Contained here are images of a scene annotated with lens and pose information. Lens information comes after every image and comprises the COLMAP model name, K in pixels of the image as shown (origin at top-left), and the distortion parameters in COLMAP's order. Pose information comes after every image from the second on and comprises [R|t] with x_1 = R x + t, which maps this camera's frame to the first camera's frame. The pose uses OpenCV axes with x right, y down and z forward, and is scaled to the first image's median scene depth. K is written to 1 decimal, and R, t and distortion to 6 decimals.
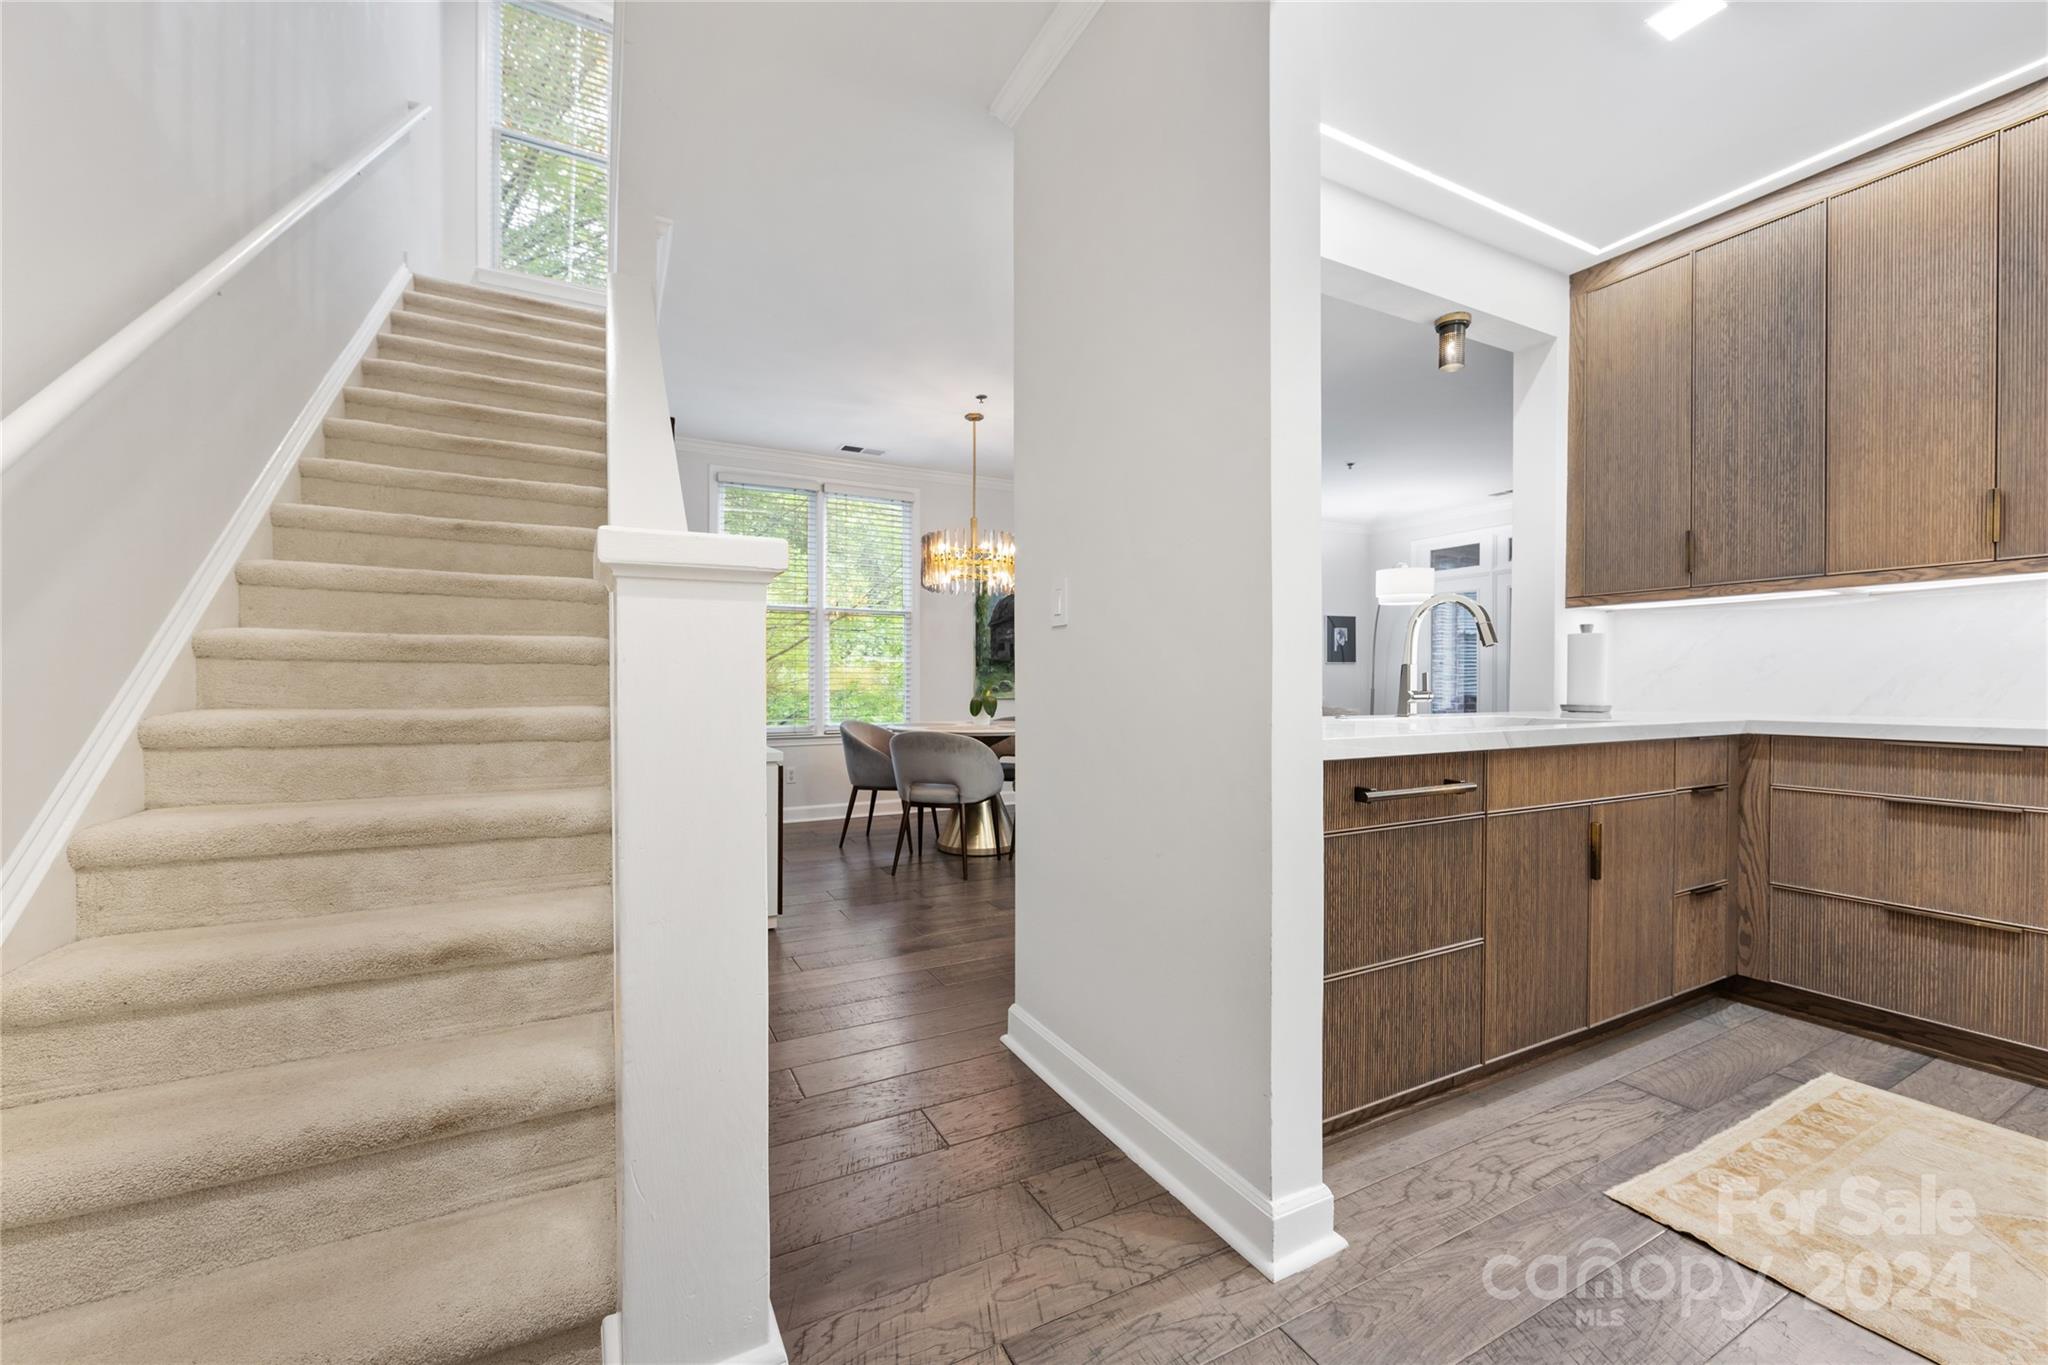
lens RADIAL K [[809.8, 0, 1018.6], [0, 809.8, 687.8], [0, 0, 1]] dist [-0.005472, 0.000772]
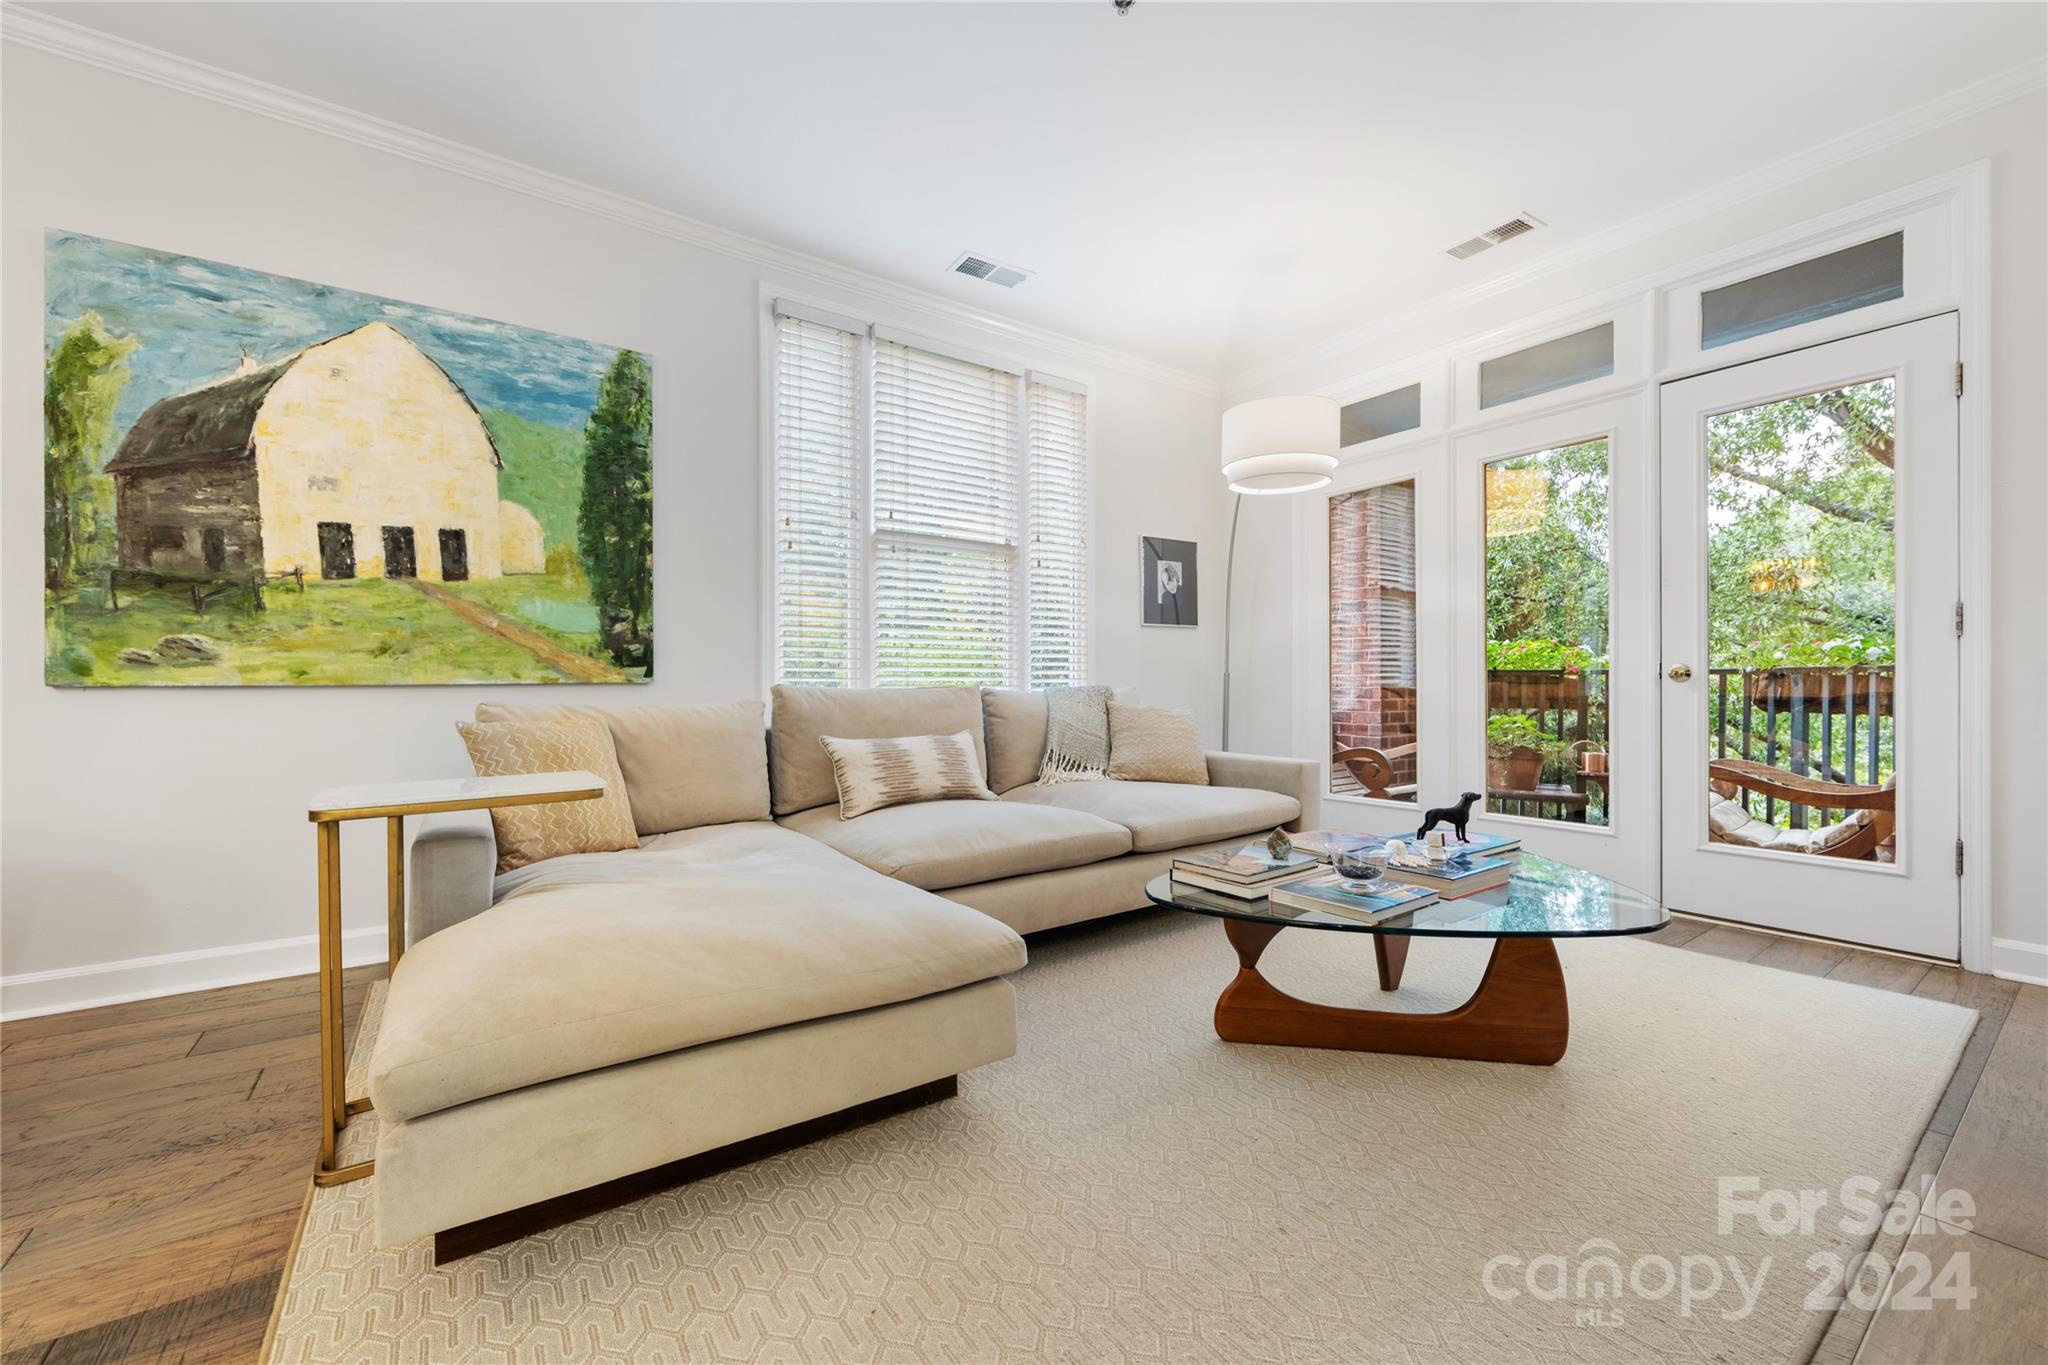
lens RADIAL K [[809.8, 0, 1018.5], [0, 809.8, 688.5], [0, 0, 1]] dist [-0.005472, 0.000772]
pose [[0.992447, -0.002435, 0.122648, 0.670975], [0.002933, 0.999988, -0.003878, 0.038787], [-0.122637, 0.004209, 0.992443, 1.375494]]
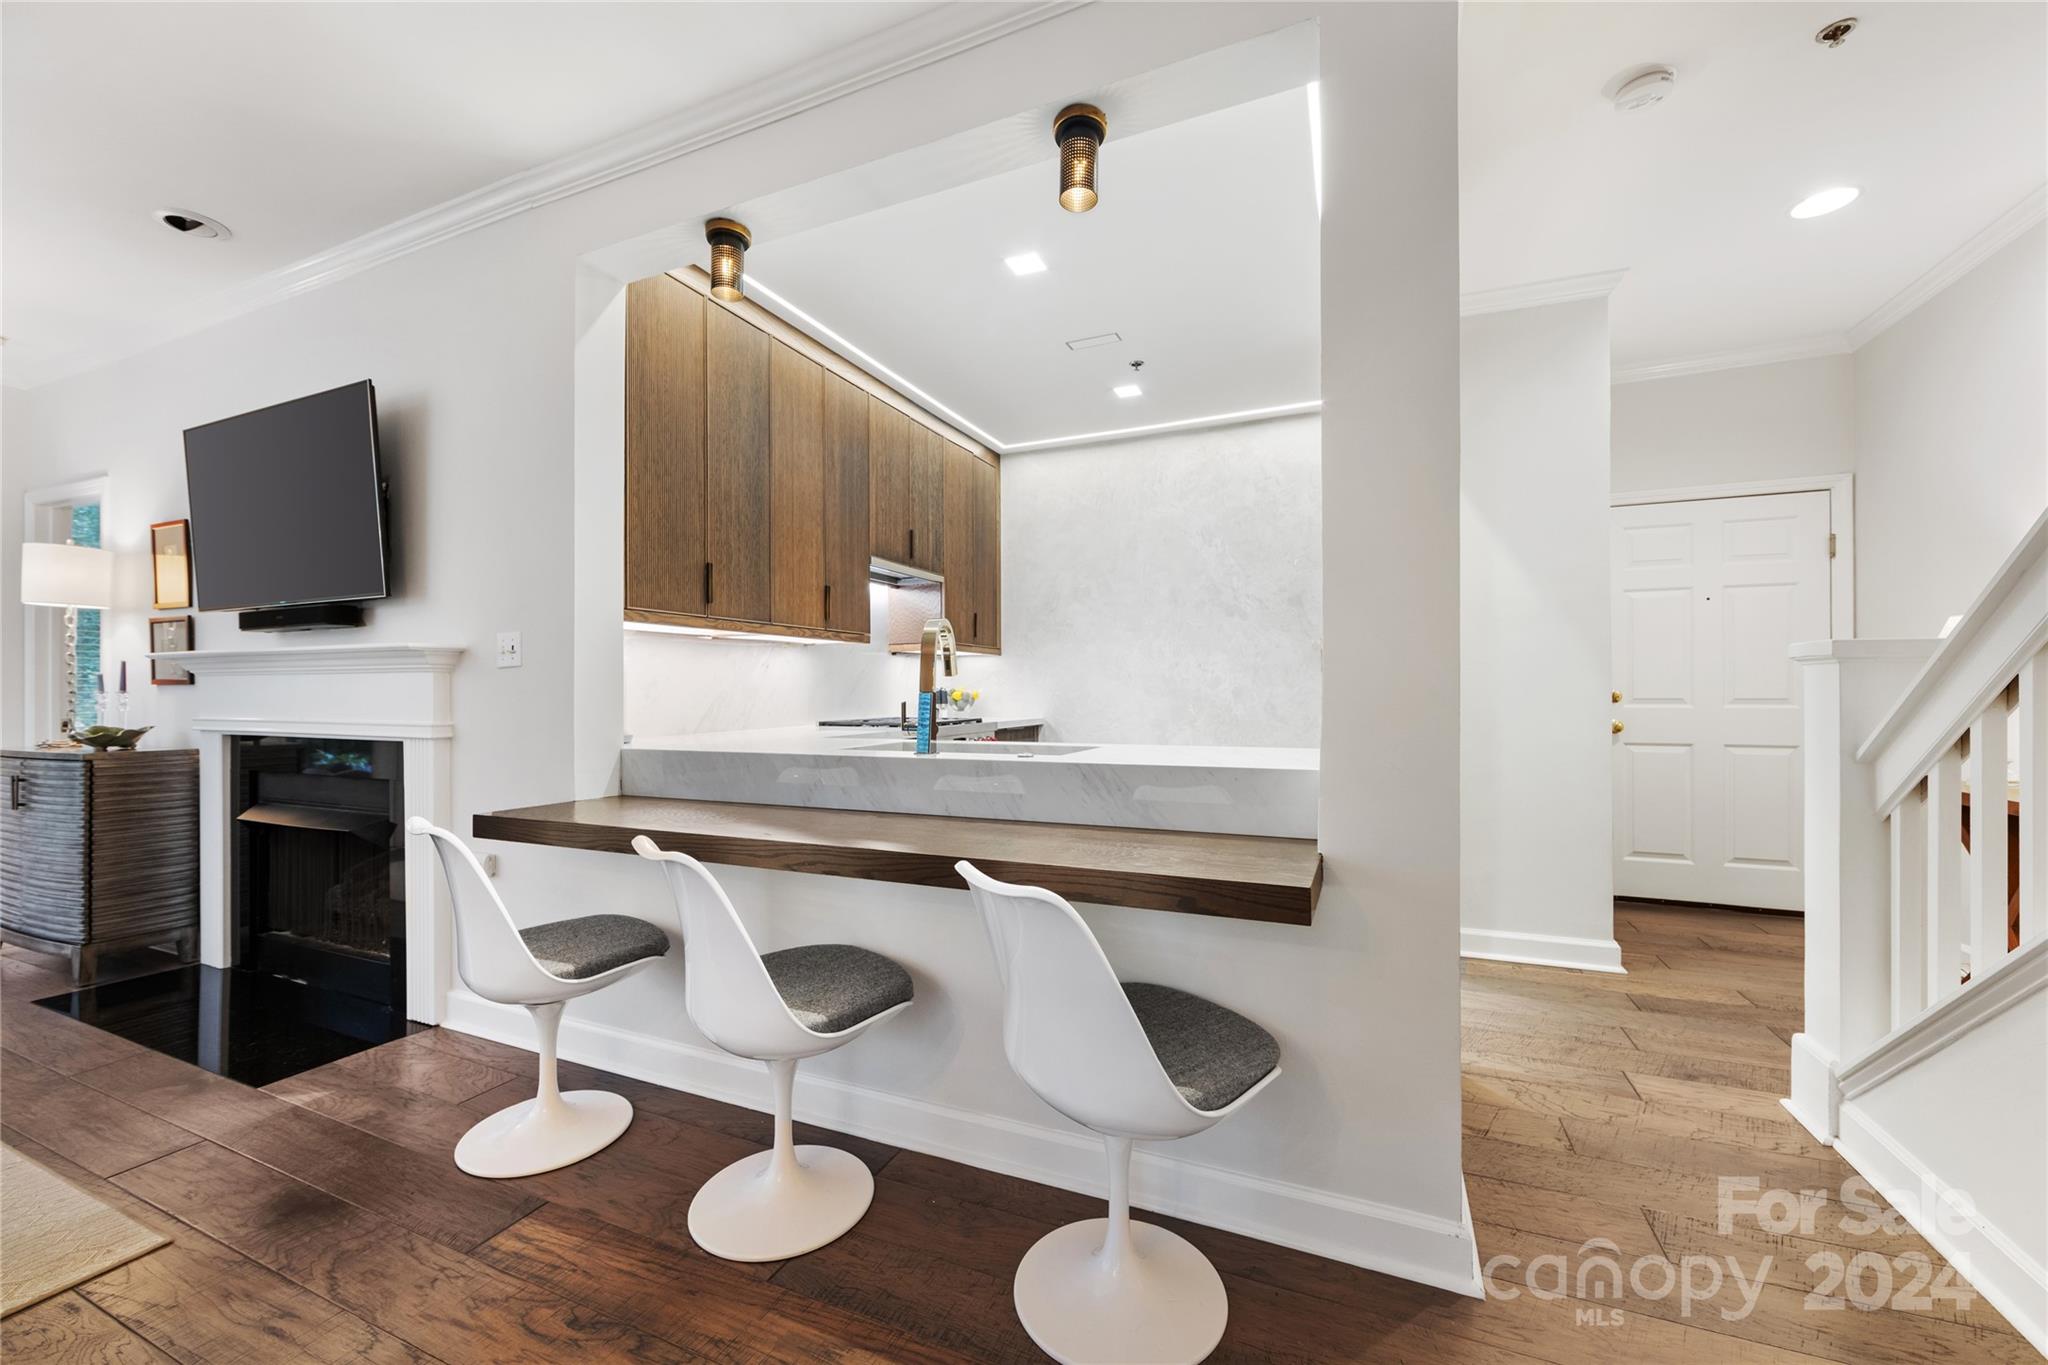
lens RADIAL K [[809.8, 0, 1018.9], [0, 809.8, 689.6], [0, 0, 1]] dist [-0.005472, 0.000772]
pose [[-0.621174, 0.004777, 0.783658, -0.233627], [0.009010, 0.999959, 0.001046, -0.028899], [-0.783621, 0.007711, -0.621191, 1.329962]]
